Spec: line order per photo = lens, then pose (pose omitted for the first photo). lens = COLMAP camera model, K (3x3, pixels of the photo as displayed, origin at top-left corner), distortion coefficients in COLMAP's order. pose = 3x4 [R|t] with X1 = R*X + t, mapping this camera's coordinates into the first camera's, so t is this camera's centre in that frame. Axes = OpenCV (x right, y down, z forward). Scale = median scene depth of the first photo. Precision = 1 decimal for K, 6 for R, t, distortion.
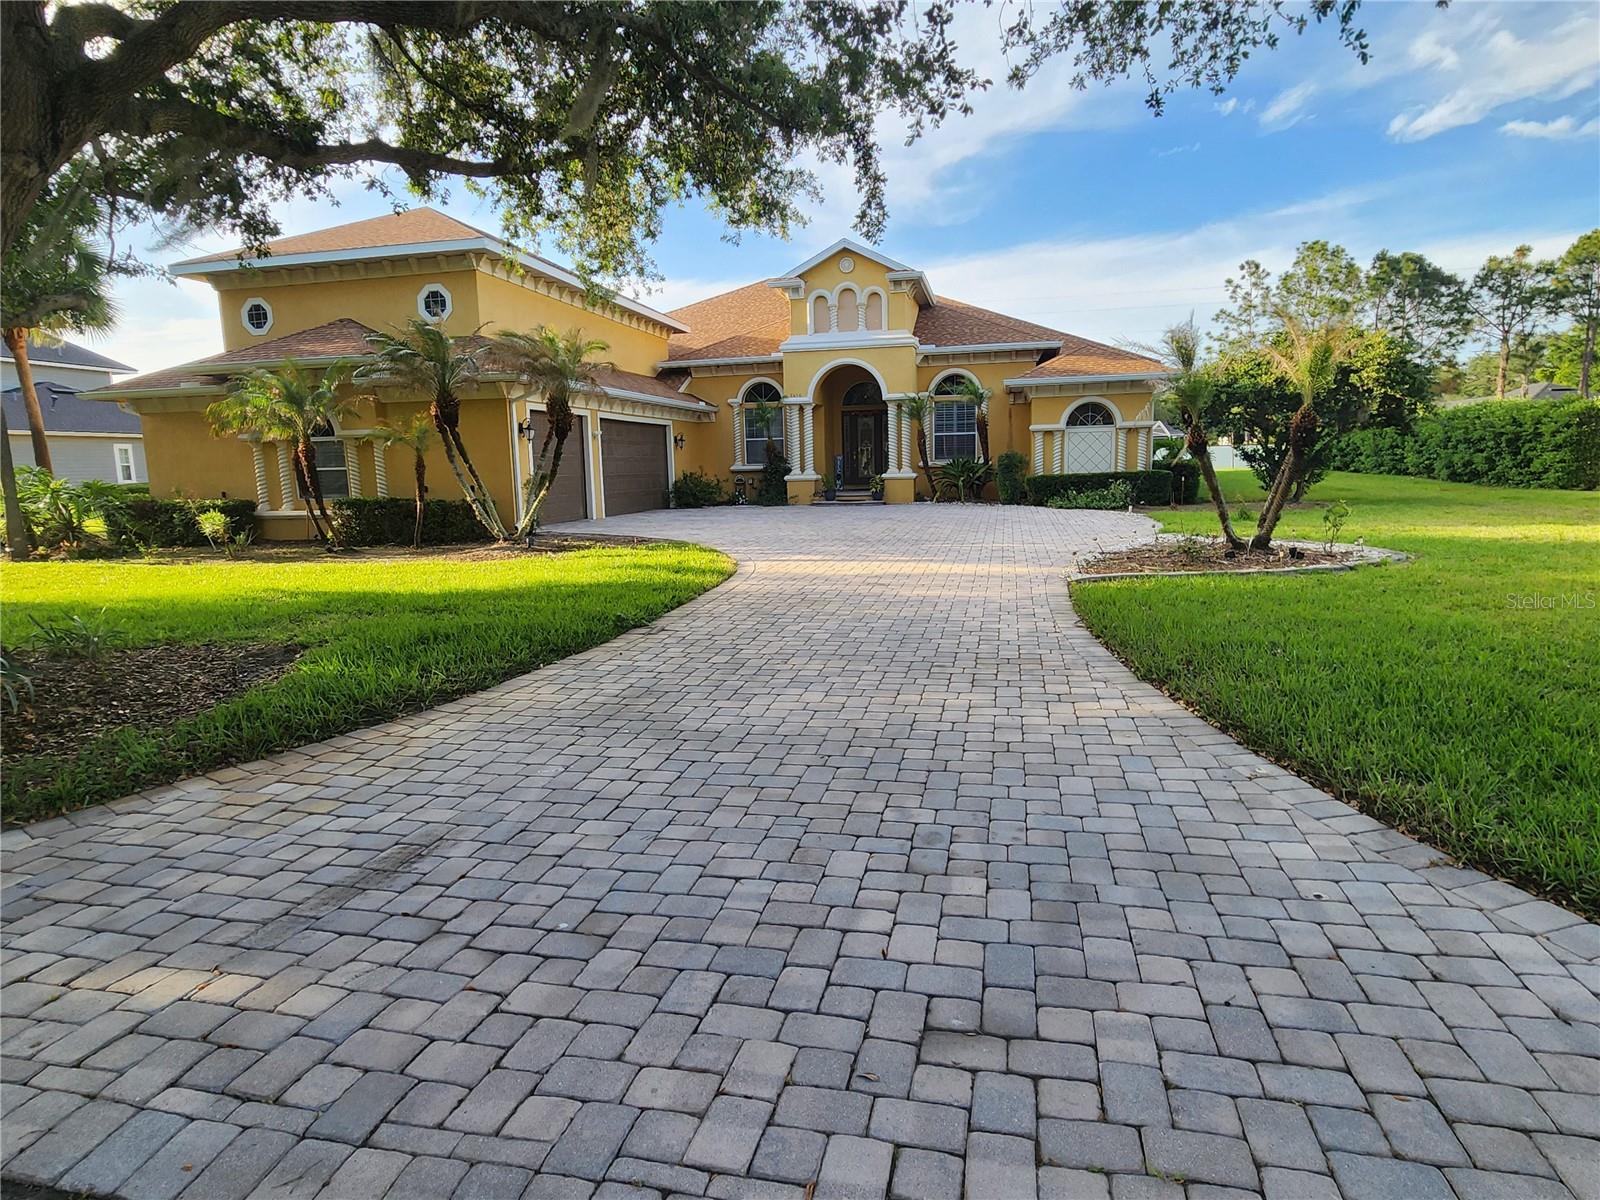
lens RADIAL K [[903.5, 0, 808.8], [0, 903.5, 598.9], [0, 0, 1]] dist [-0.002196, 0.000298]
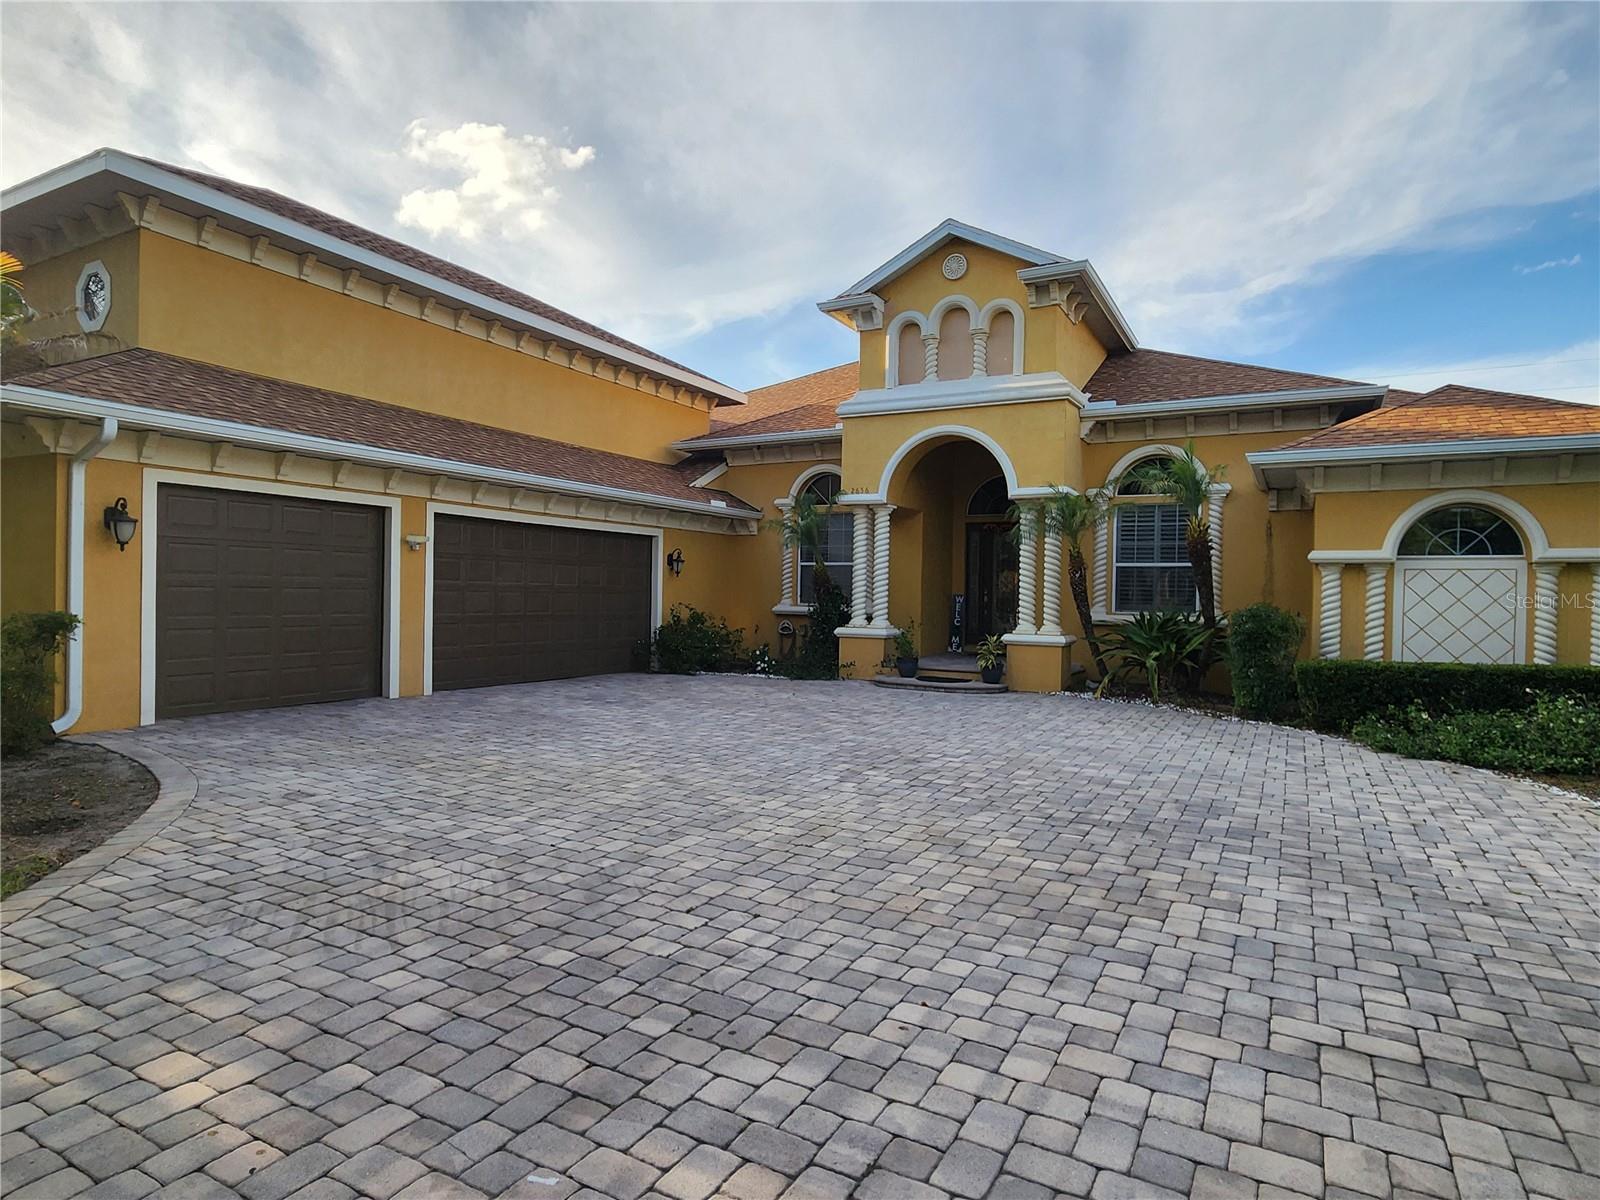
lens RADIAL K [[903.5, 0, 808.8], [0, 903.5, 598.9], [0, 0, 1]] dist [-0.002196, 0.000298]
pose [[0.958626, 0.042322, -0.281504, 0.120556], [-0.080933, 0.988598, -0.126978, -0.081632], [0.272920, 0.144507, 0.951122, 0.456155]]
